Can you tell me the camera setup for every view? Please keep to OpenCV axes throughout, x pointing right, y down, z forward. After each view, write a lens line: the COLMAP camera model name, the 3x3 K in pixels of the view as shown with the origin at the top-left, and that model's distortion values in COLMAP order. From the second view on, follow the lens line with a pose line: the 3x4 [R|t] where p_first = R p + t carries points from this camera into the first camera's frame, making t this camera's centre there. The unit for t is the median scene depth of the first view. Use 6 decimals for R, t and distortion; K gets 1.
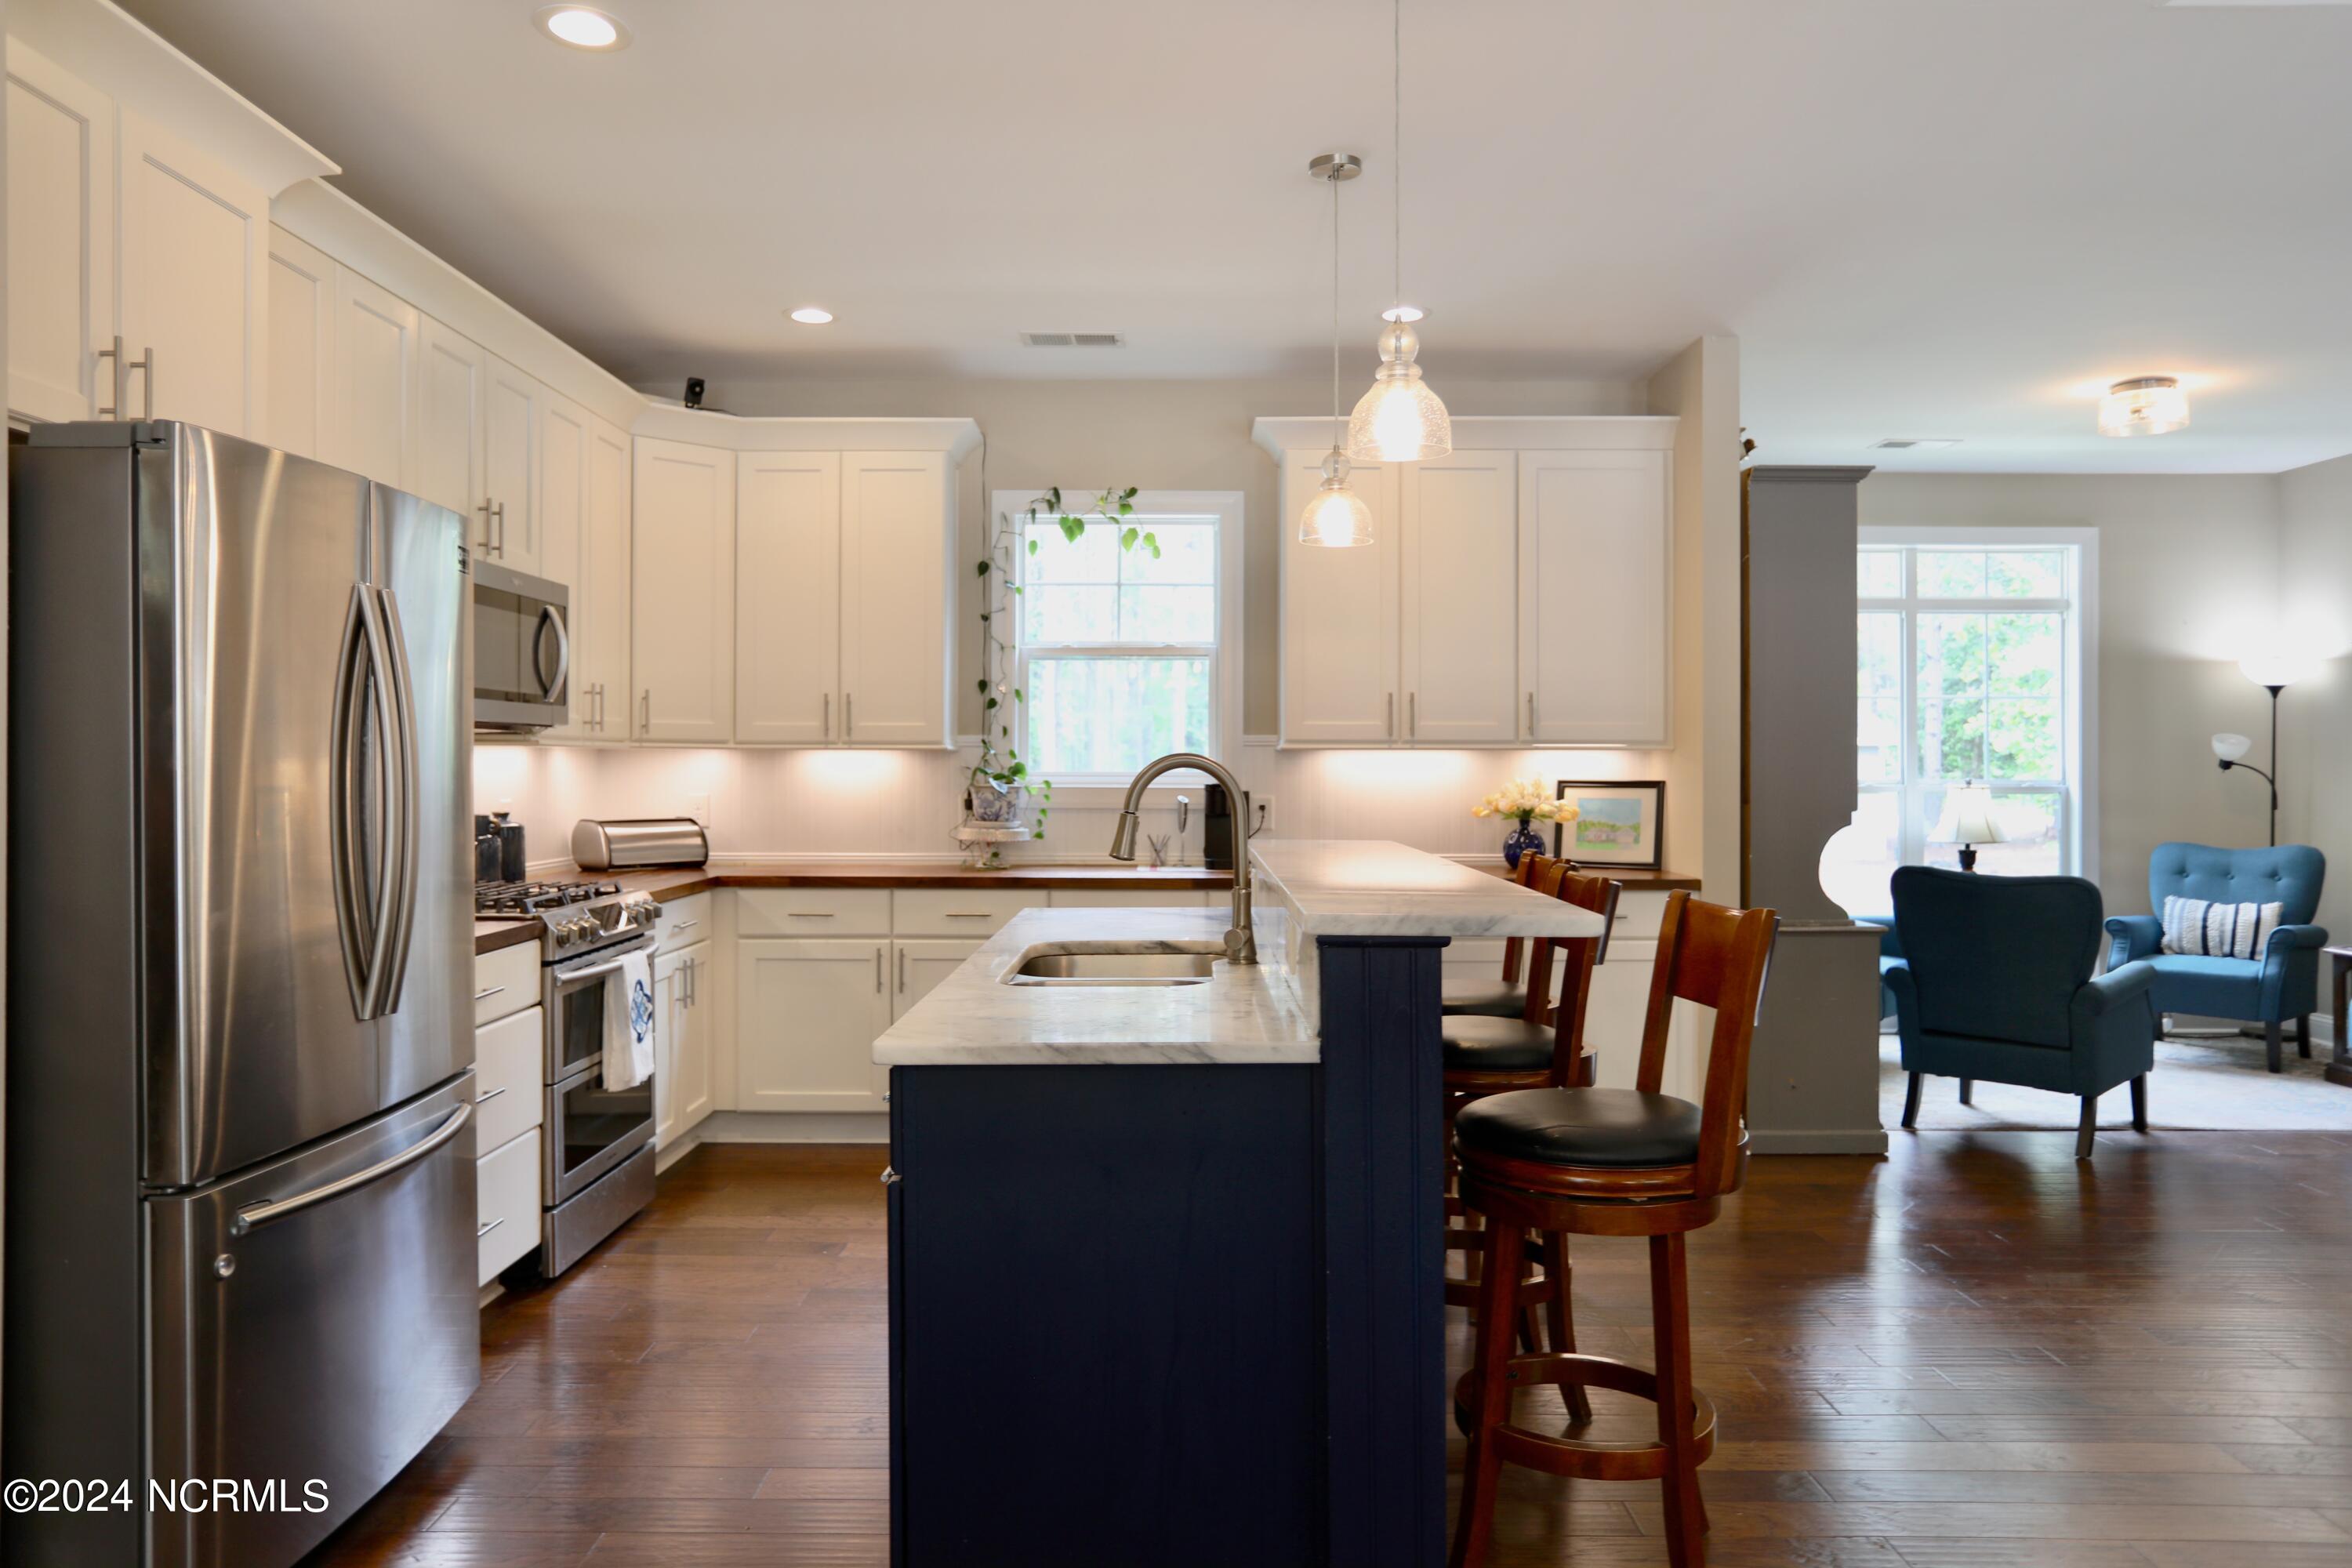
lens RADIAL K [[1559.7, 0, 1158.7], [0, 1559.7, 772.2], [0, 0, 1]] dist [-0.020591, -0.000564]
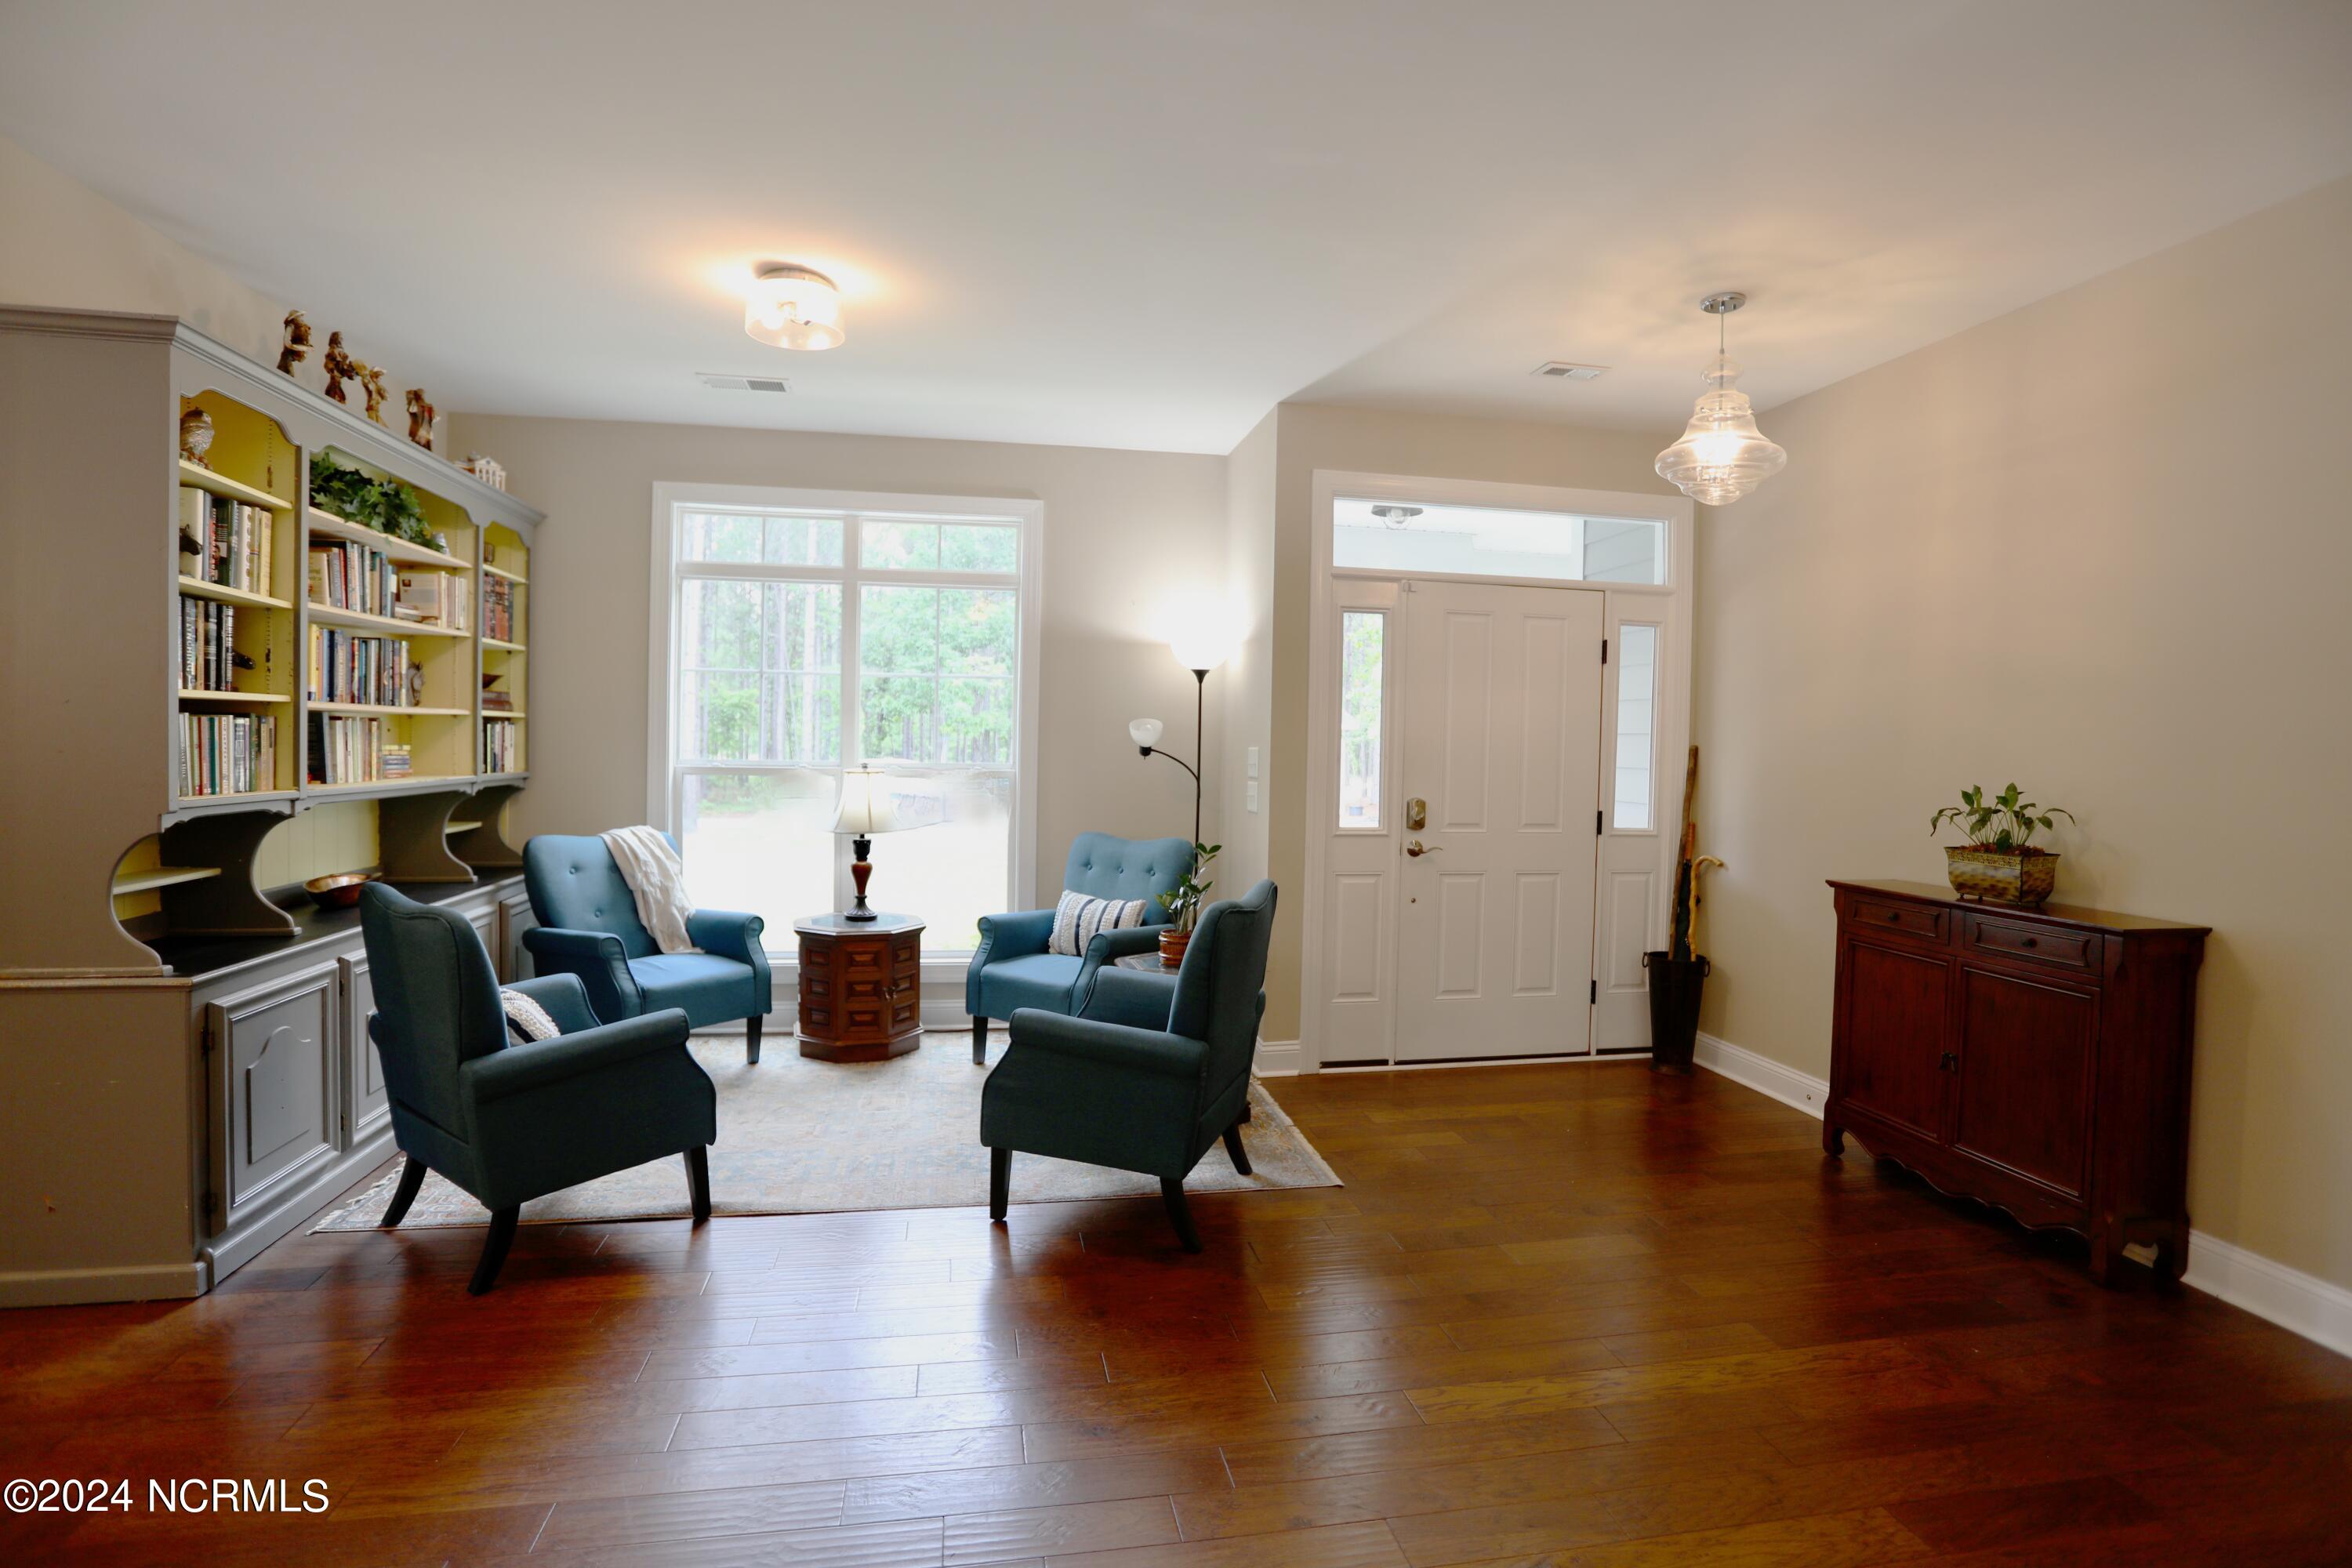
lens RADIAL K [[1156.1, 0, 1191.1], [0, 1156.1, 773.0], [0, 0, 1]] dist [-0.056559, 0.022345]
pose [[0.977907, 0.010231, 0.208789, 0.570132], [-0.015493, 0.999602, 0.023584, -0.008732], [-0.208464, -0.026298, 0.977676, 0.291945]]
